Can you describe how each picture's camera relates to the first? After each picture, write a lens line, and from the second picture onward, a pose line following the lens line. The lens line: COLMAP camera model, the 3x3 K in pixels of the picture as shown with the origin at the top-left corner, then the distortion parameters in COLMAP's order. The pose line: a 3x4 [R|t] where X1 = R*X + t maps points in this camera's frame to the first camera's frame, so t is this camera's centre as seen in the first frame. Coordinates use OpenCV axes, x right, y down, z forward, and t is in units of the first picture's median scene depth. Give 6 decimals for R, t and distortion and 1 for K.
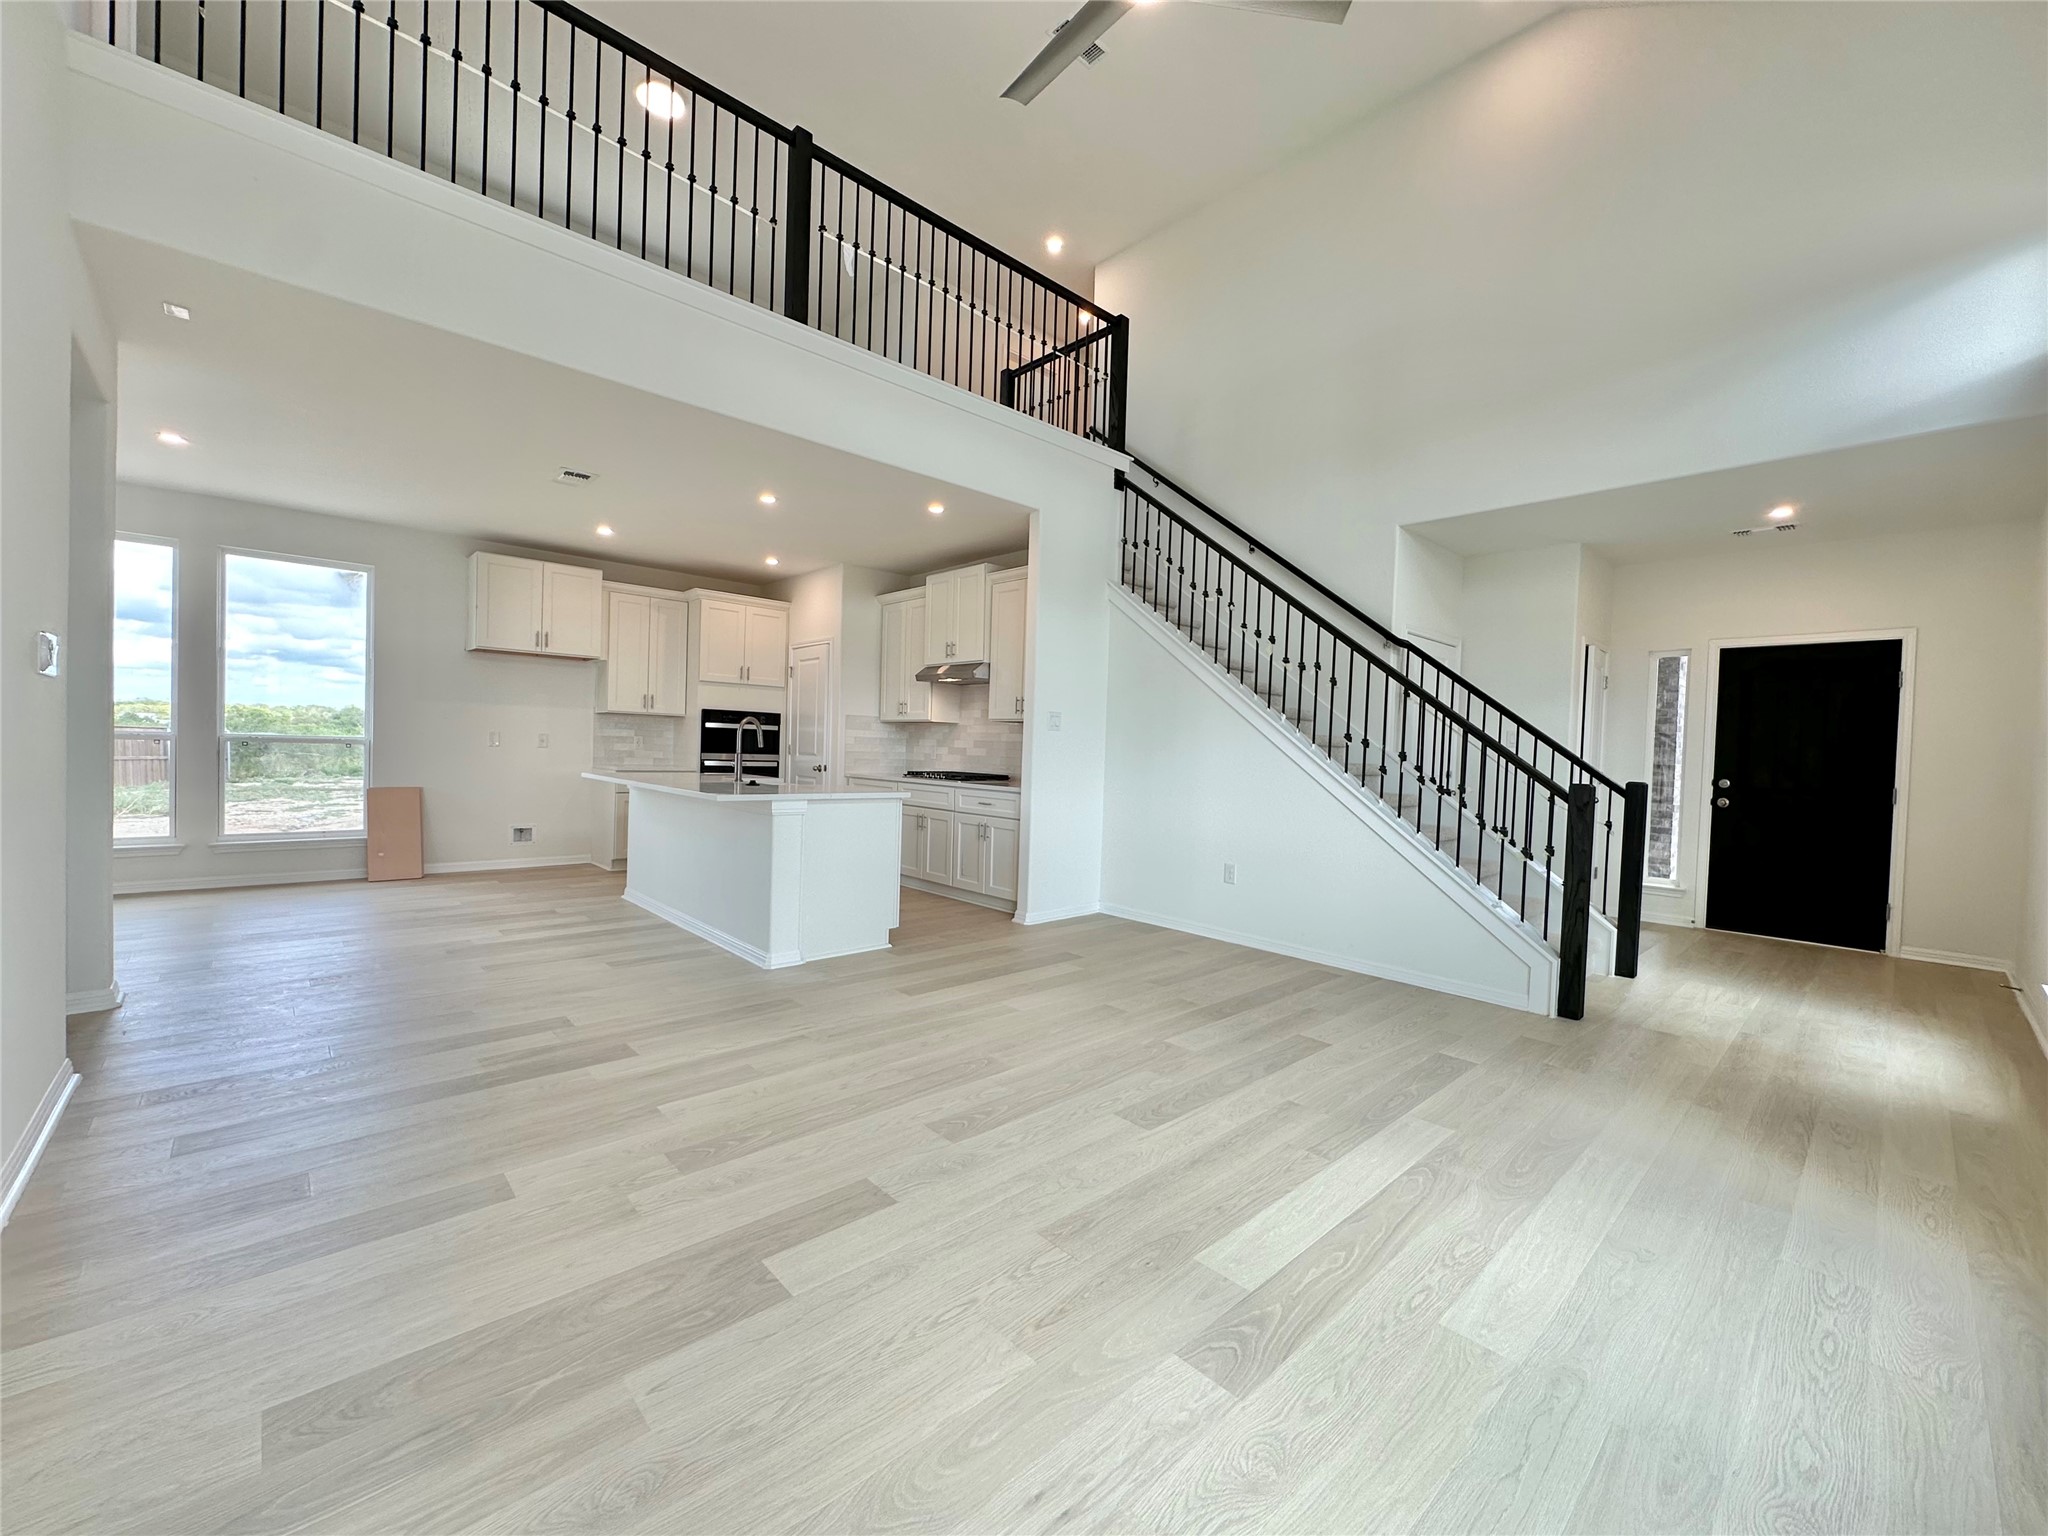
lens RADIAL K [[819.7, 0, 1024.3], [0, 819.7, 766.2], [0, 0, 1]] dist [-0.003096, 0.000084]
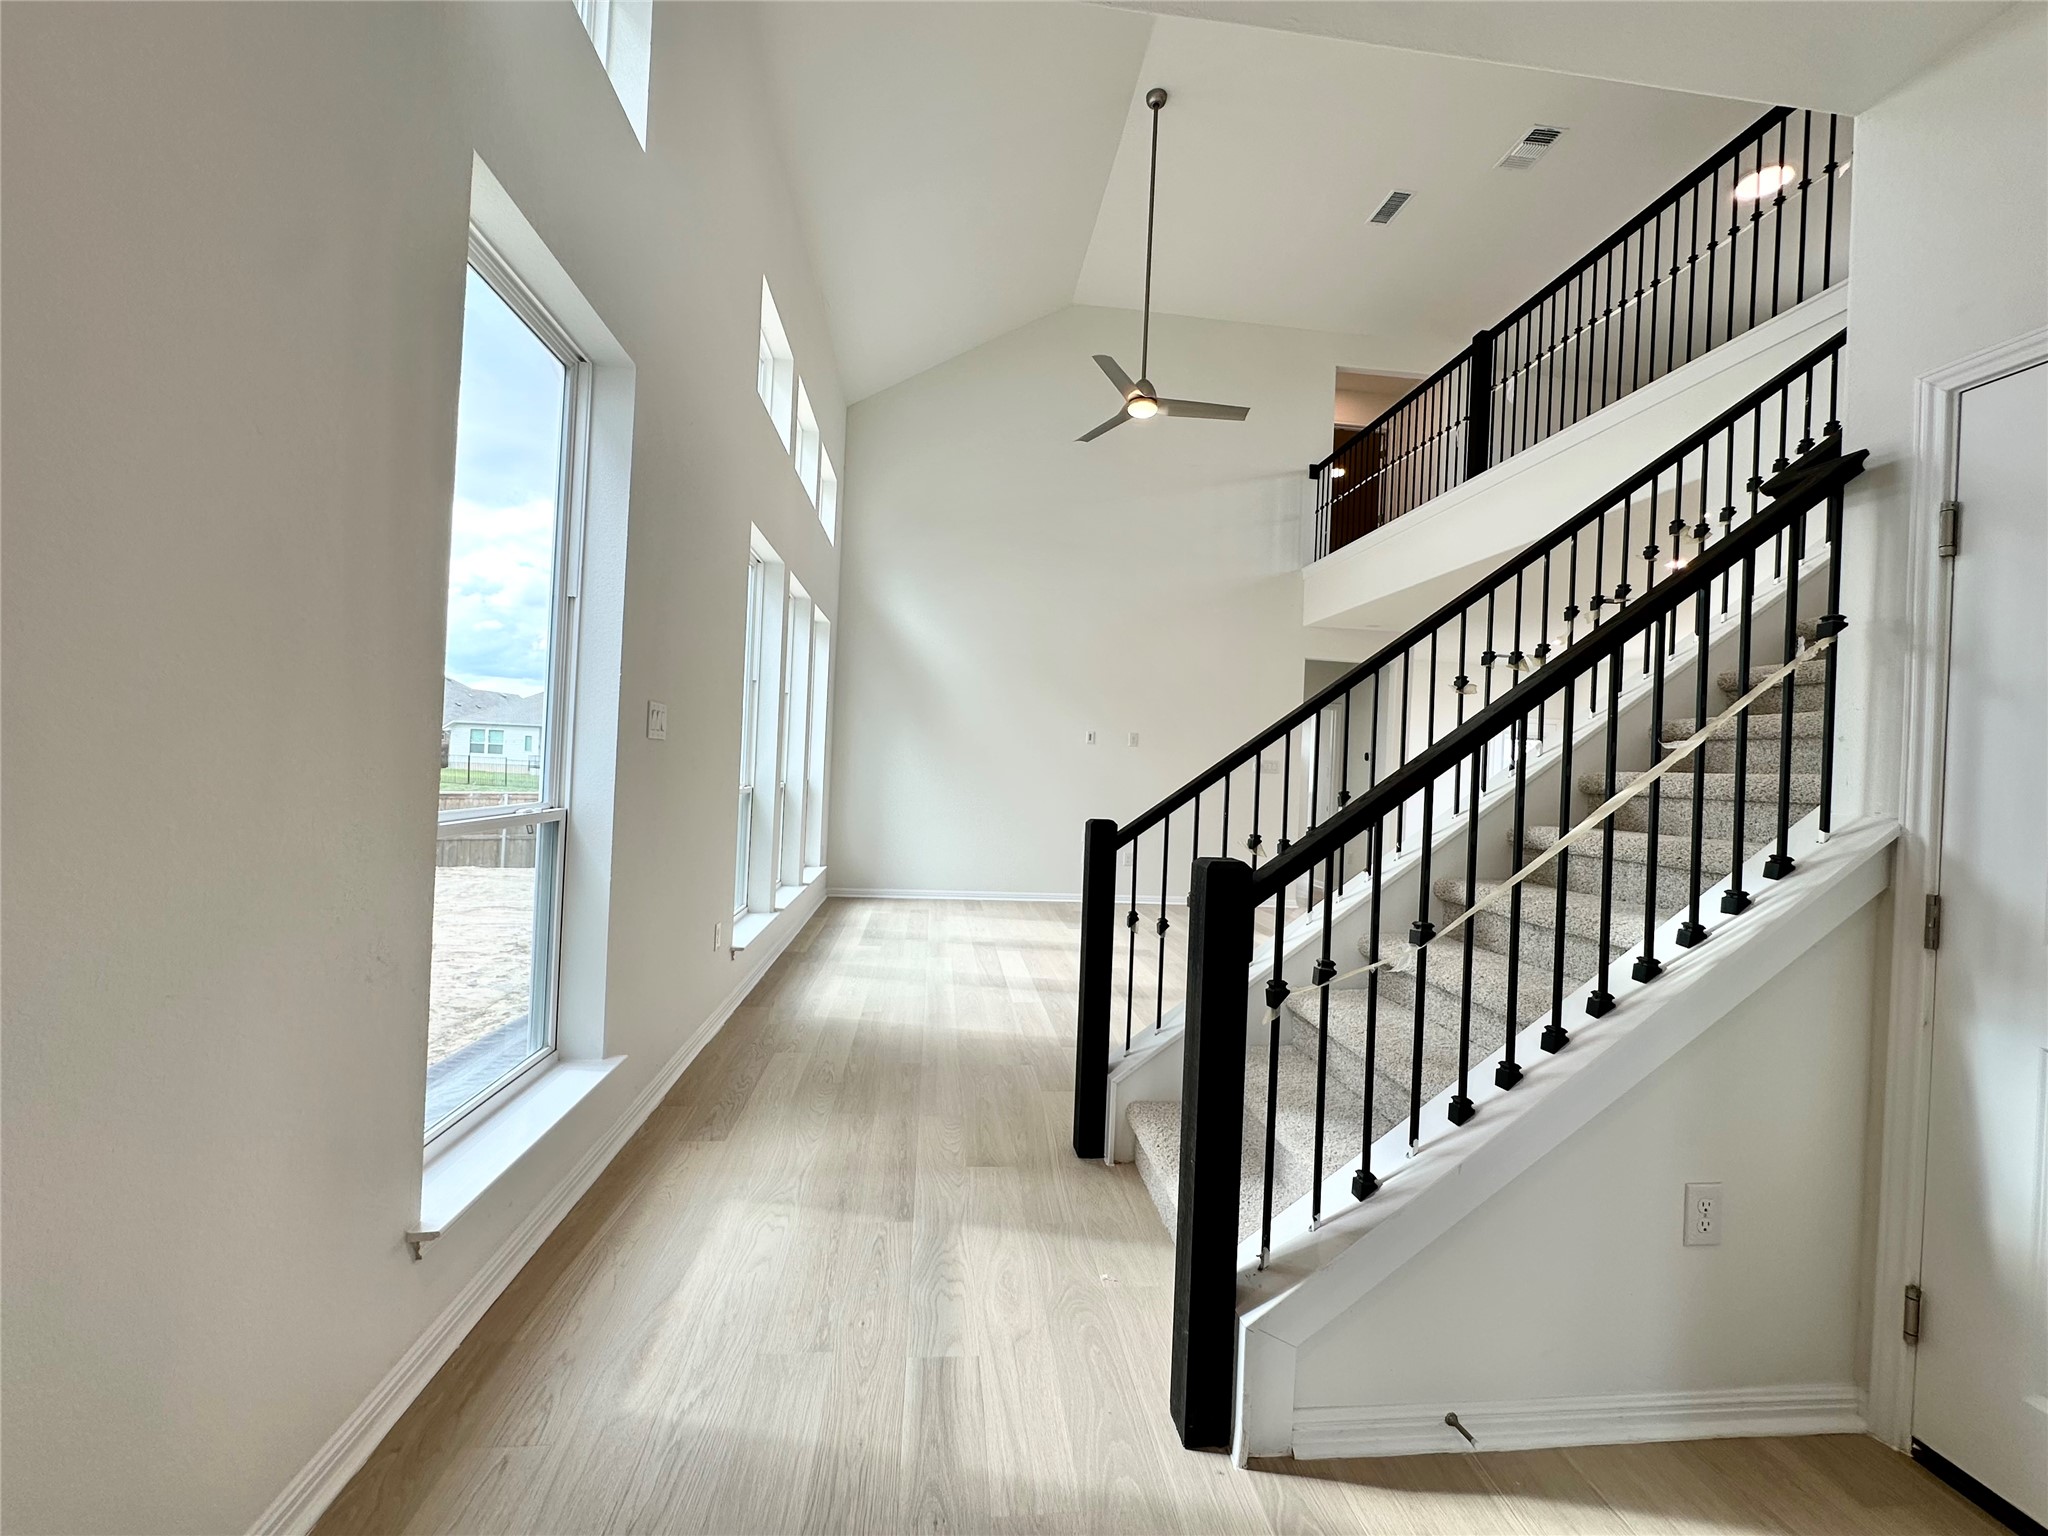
lens RADIAL K [[819.7, 0, 1024.3], [0, 819.7, 766.2], [0, 0, 1]] dist [-0.003096, 0.000084]
pose [[-0.597228, -0.058922, -0.799904, 1.192953], [-0.081546, 0.996591, -0.012526, -0.008624], [0.797915, 0.057748, -0.599997, 1.265531]]
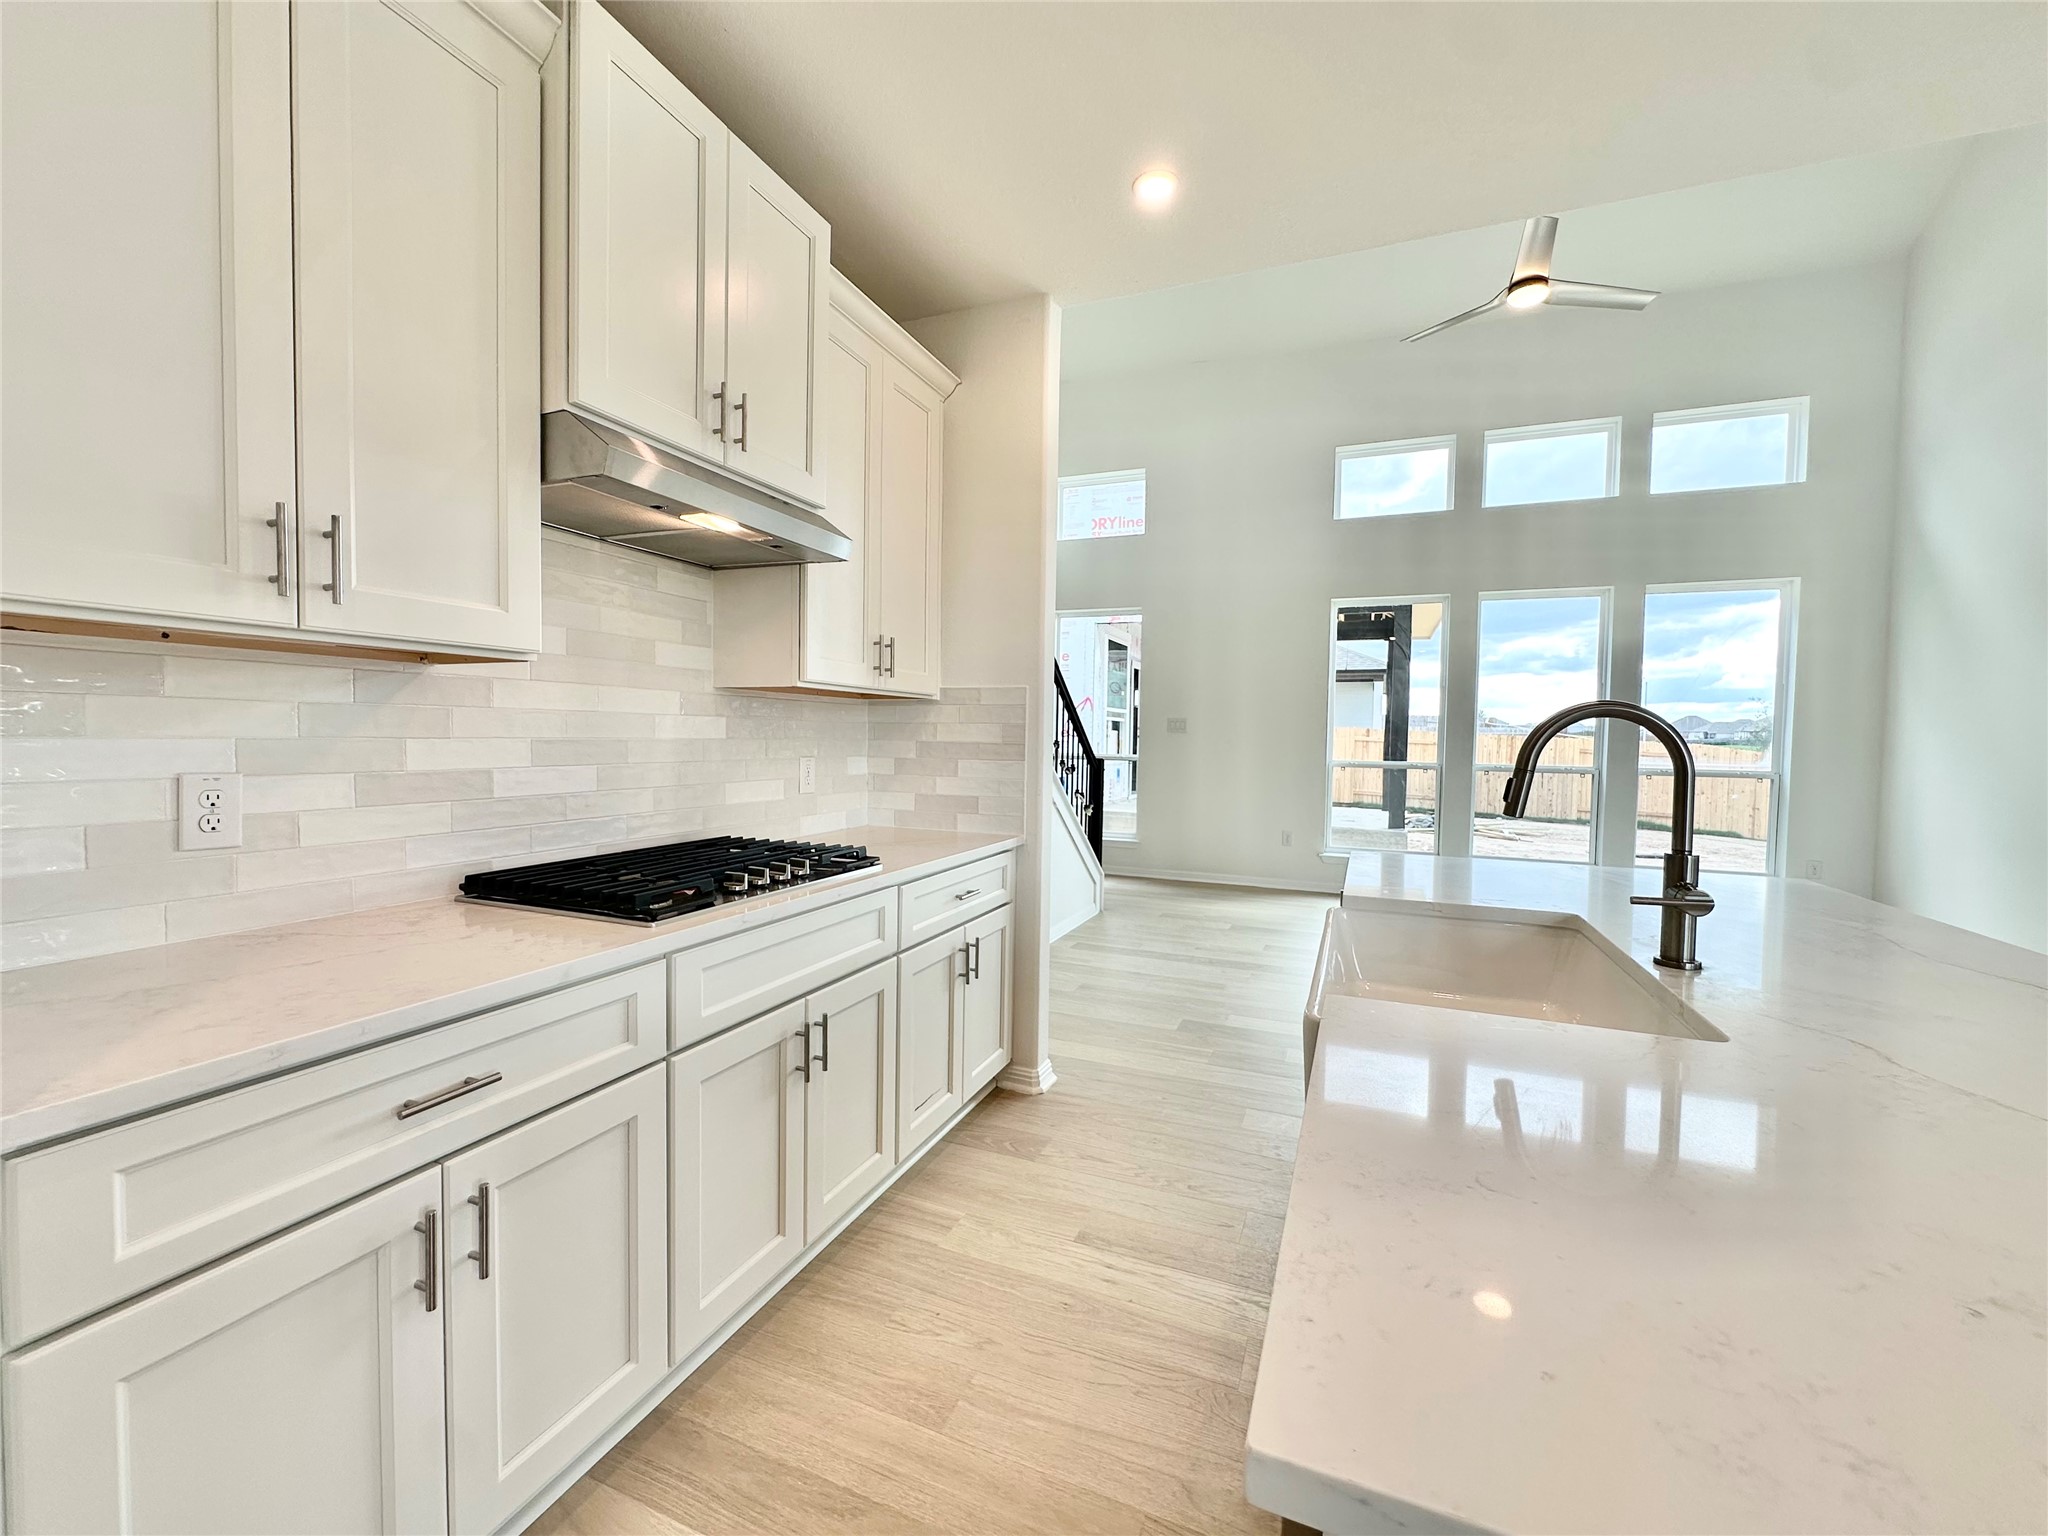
lens RADIAL K [[819.7, 0, 1024.3], [0, 819.7, 766.2], [0, 0, 1]] dist [-0.003096, 0.000084]
pose [[-0.415773, -0.072698, 0.906558, -0.625127], [-0.008243, 0.997060, 0.076175, -0.074882], [-0.909431, 0.024199, -0.415150, 1.645971]]
